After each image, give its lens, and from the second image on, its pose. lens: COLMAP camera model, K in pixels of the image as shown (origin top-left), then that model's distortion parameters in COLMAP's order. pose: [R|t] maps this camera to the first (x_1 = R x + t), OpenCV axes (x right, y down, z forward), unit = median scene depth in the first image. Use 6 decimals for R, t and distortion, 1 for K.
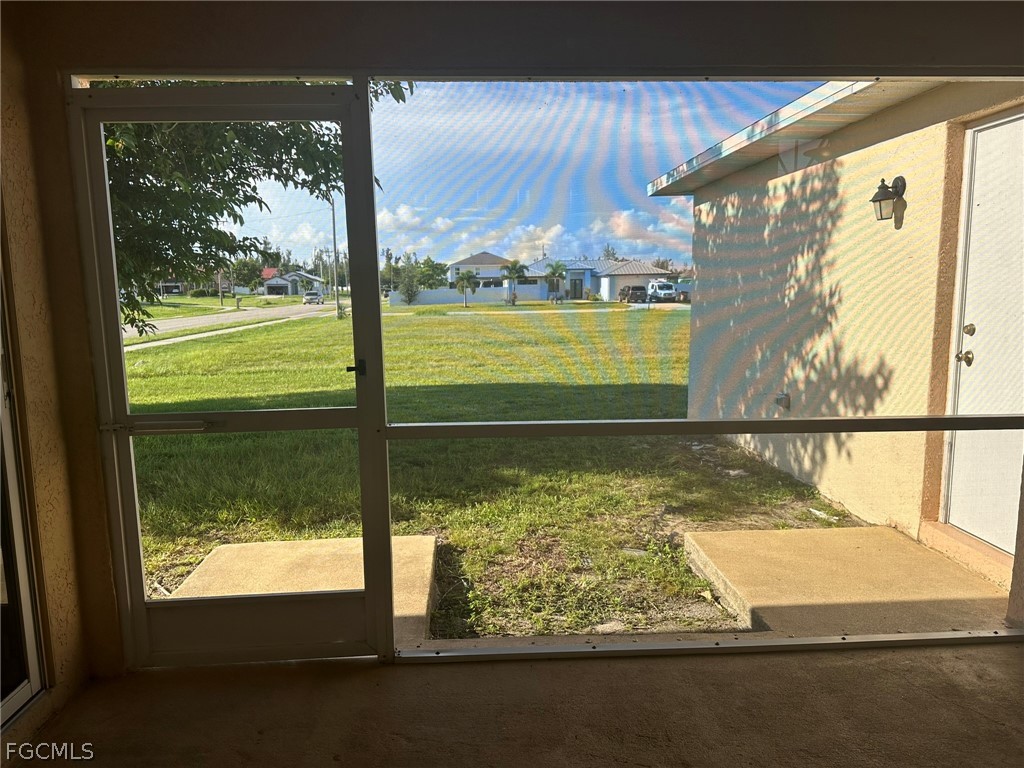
lens RADIAL K [[723.3, 0, 510.4], [0, 723.3, 389.2], [0, 0, 1]] dist [0.046349, -0.053353]
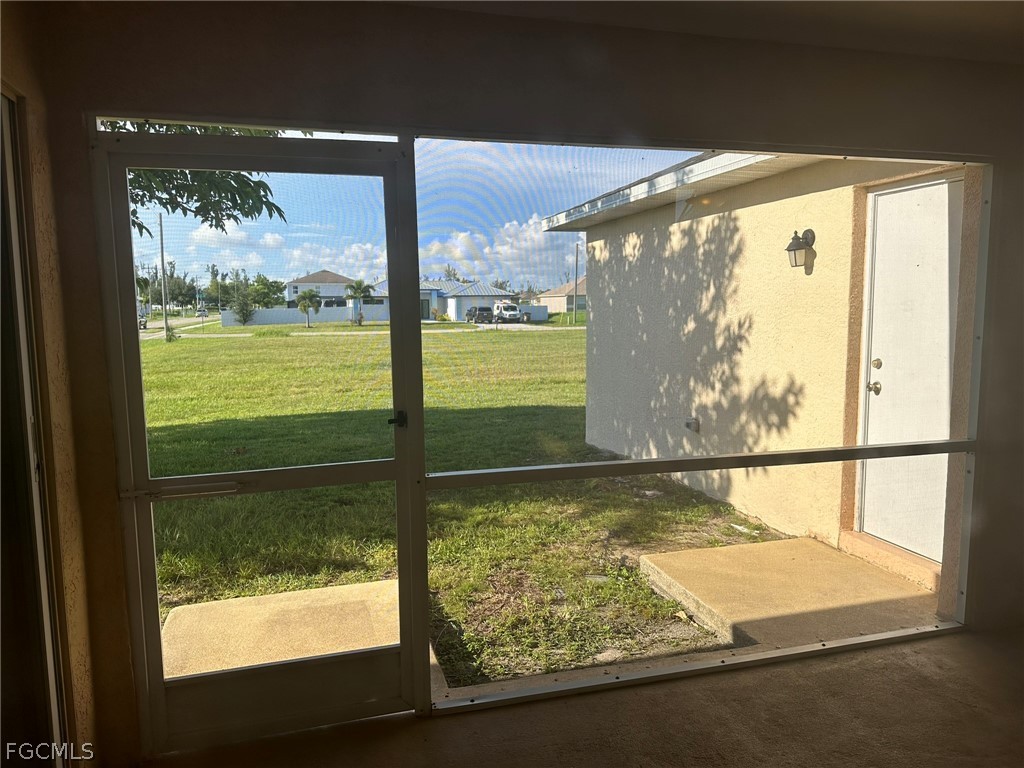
lens RADIAL K [[723.3, 0, 514.8], [0, 723.3, 384.9], [0, 0, 1]] dist [0.046349, -0.053353]
pose [[0.975100, -0.021923, 0.220678, -0.166634], [0.029013, 0.999160, -0.028935, -0.027026], [-0.219859, 0.034617, 0.974917, -0.003649]]
